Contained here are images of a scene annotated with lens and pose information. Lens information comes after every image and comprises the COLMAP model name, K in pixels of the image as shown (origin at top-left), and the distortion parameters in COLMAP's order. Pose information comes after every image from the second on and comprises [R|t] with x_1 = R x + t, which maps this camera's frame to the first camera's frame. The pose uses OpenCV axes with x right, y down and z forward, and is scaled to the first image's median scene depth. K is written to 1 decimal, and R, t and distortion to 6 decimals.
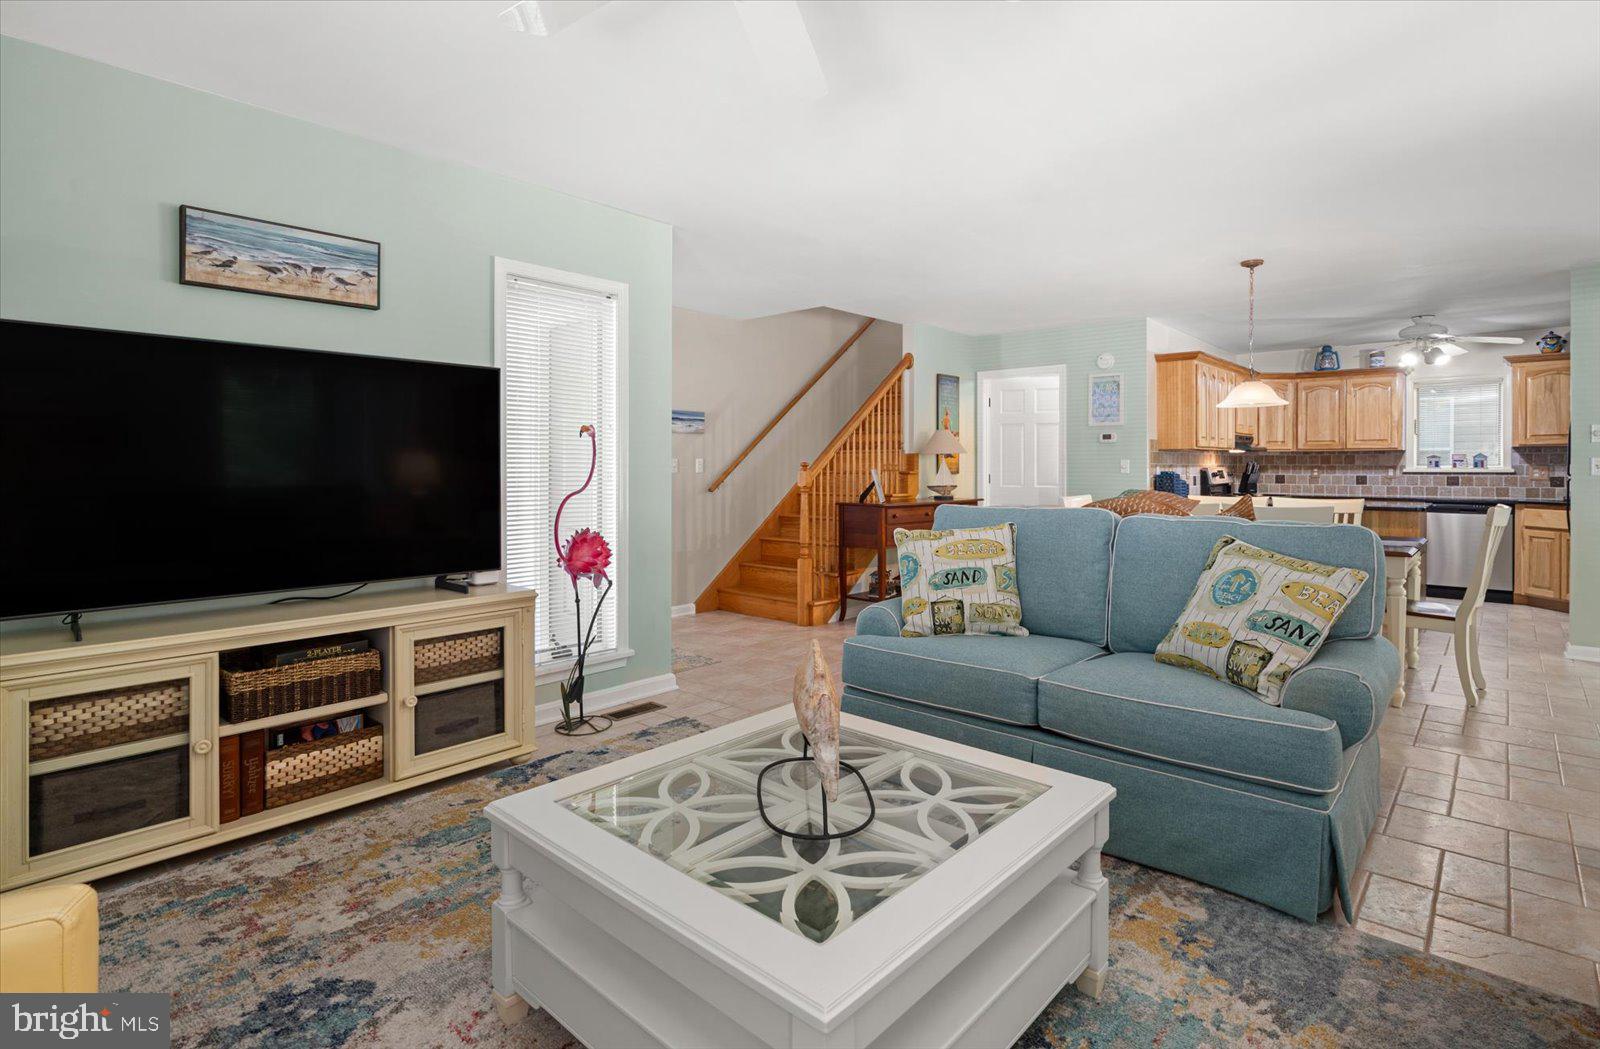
lens RADIAL K [[792.9, 0, 821.4], [0, 792.9, 472.9], [0, 0, 1]] dist [-0.000561, 0.000223]
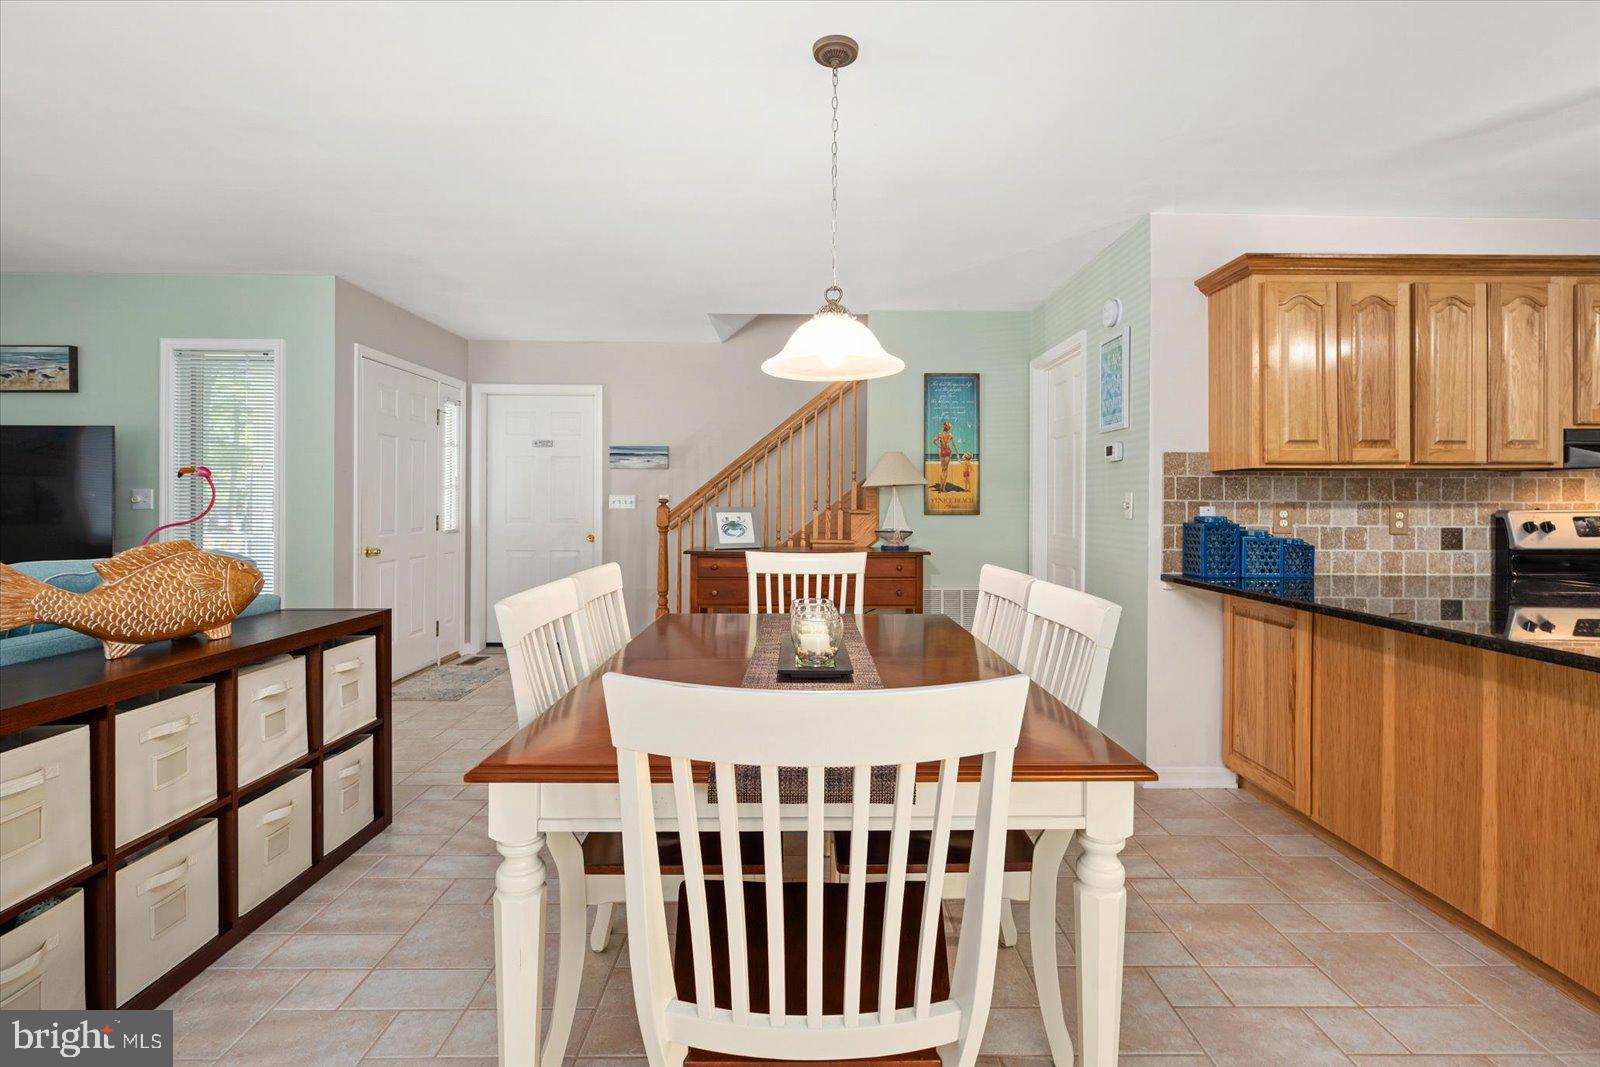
lens RADIAL K [[730.9, 0, 817.1], [0, 730.9, 504.3], [0, 0, 1]] dist [-0.002420, 0.000343]
pose [[0.666423, 0.004904, -0.745558, 0.538670], [-0.009096, 0.999957, -0.001553, -0.005559], [0.745518, 0.007816, 0.666439, 0.460048]]
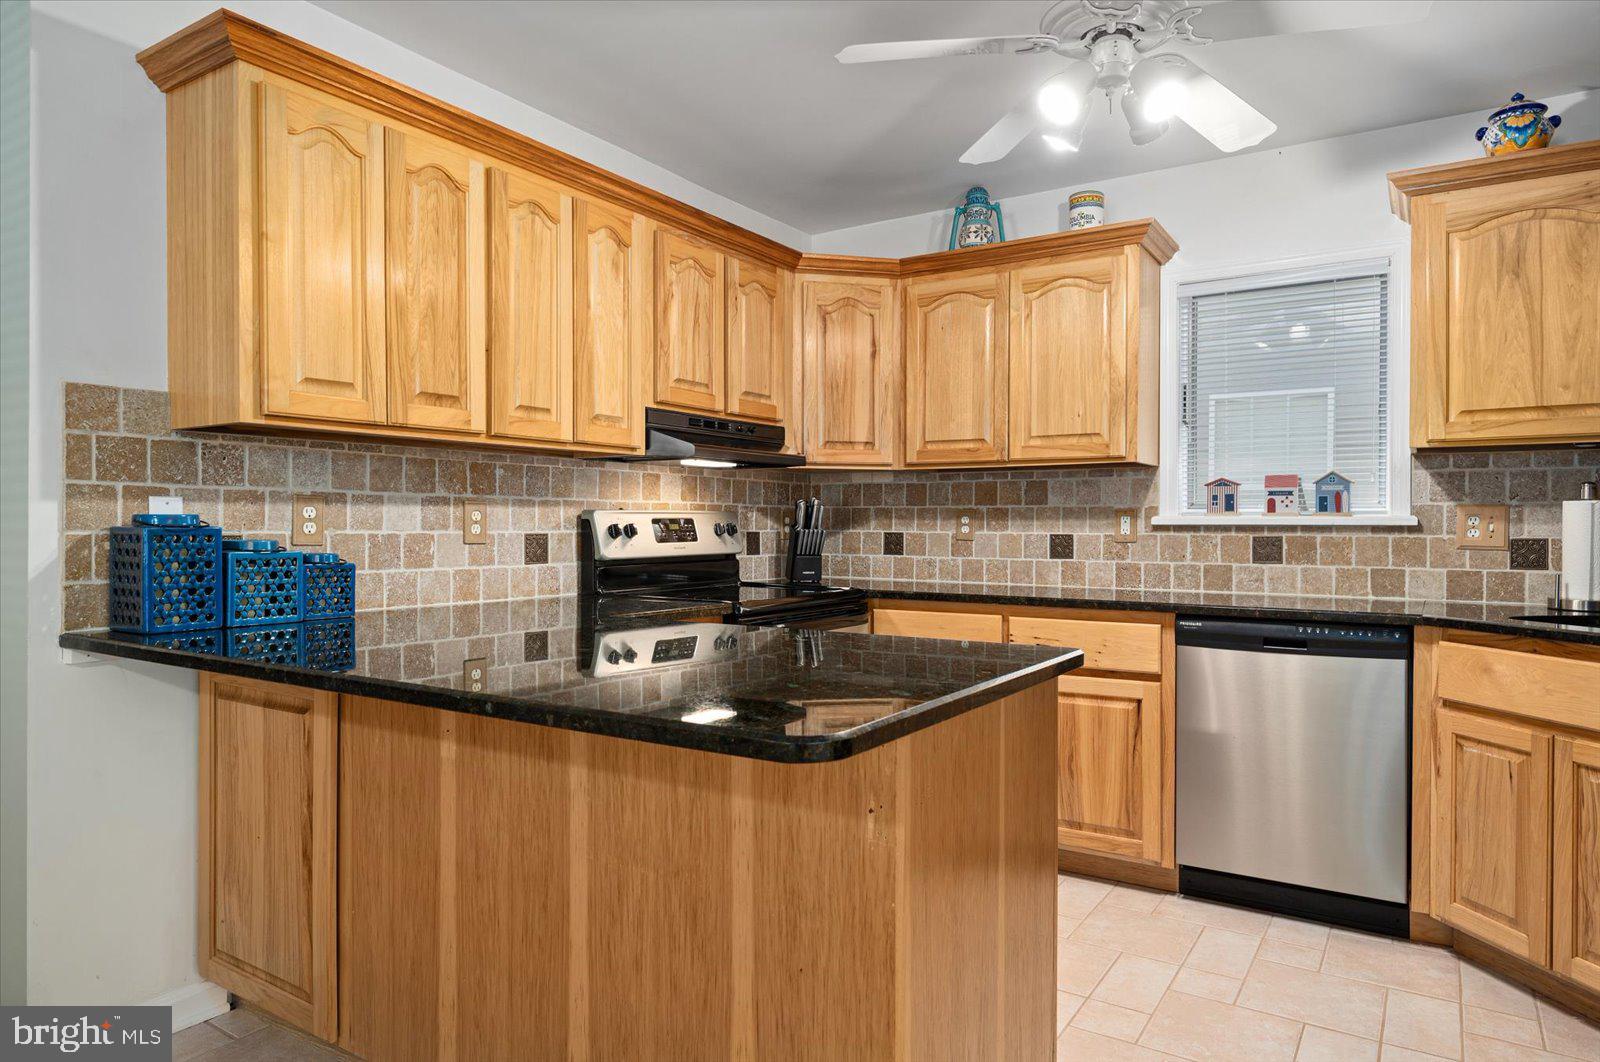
lens RADIAL K [[978.2, 0, 813.0], [0, 978.2, 531.2], [0, 0, 1]] dist [-0.001981, 0.002214]
pose [[0.989735, 0.003326, 0.142873, 0.525758], [-0.003333, 0.999994, -0.000191, 0.002532], [-0.142873, -0.000287, 0.989741, 0.585805]]
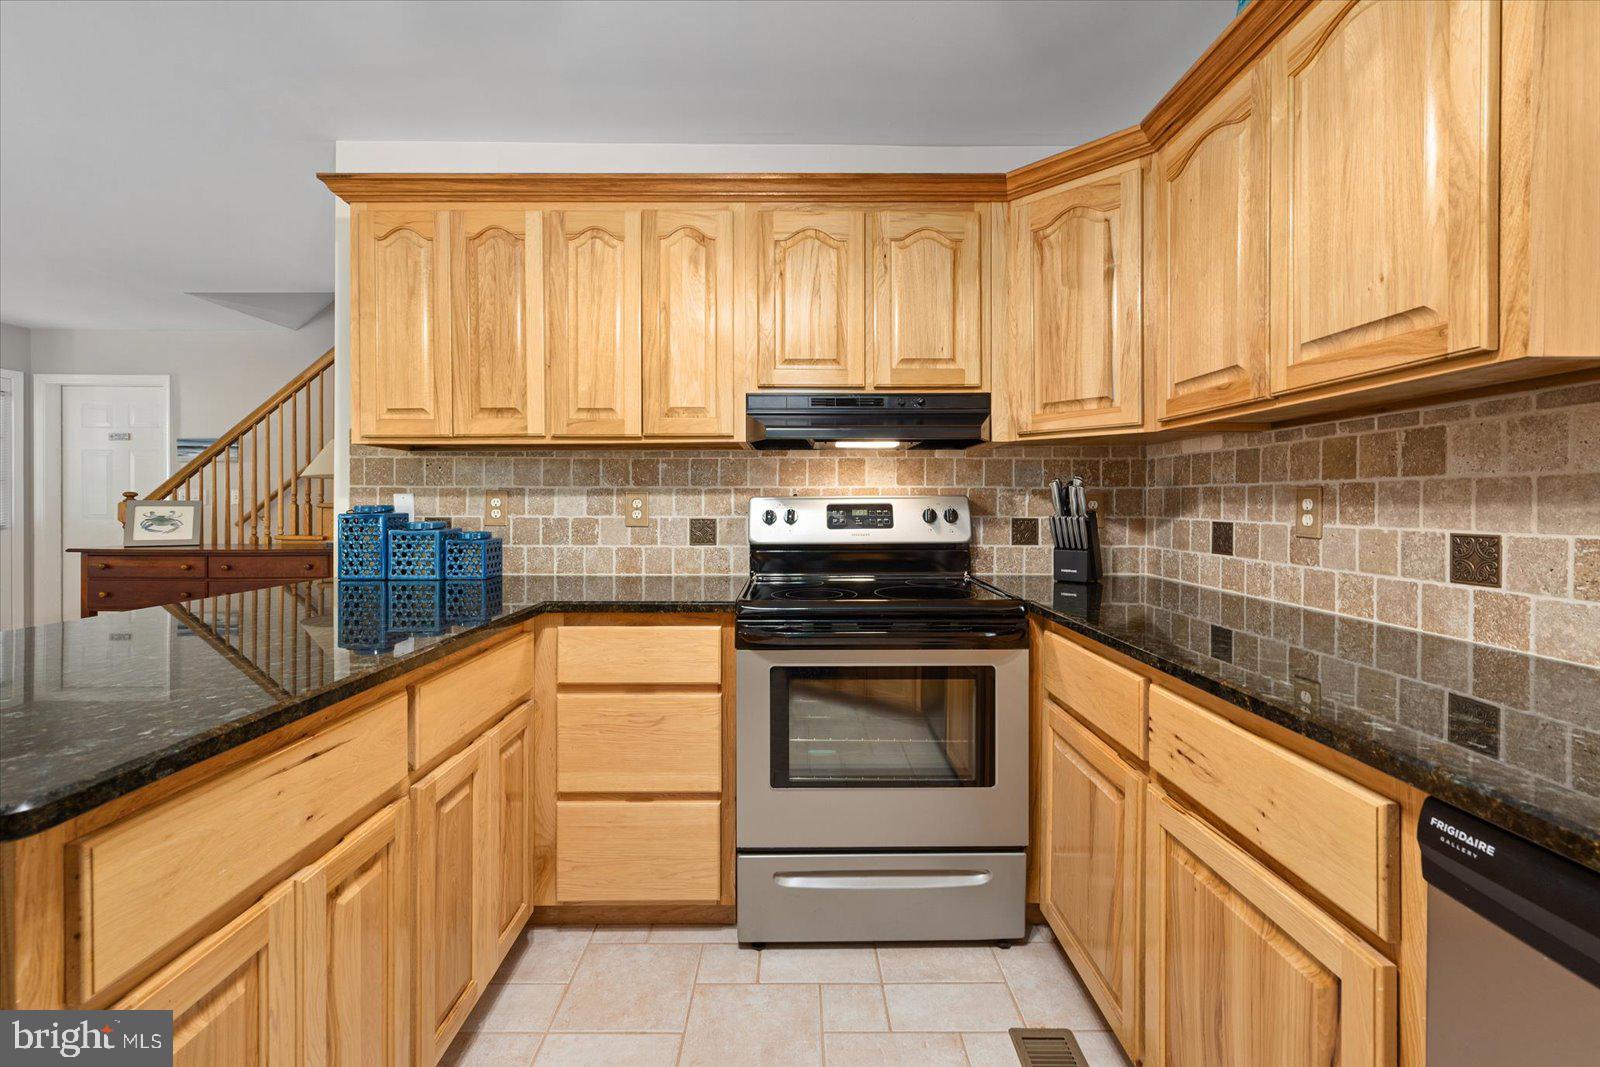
lens RADIAL K [[671.0, 0, 803.5], [0, 671.0, 507.3], [0, 0, 1]] dist [-0.000530, -0.000615]
pose [[0.662083, 0.006007, -0.749406, 0.735617], [-0.005480, 0.999980, 0.003174, -0.002630], [0.749410, 0.002005, 0.662103, 0.827231]]
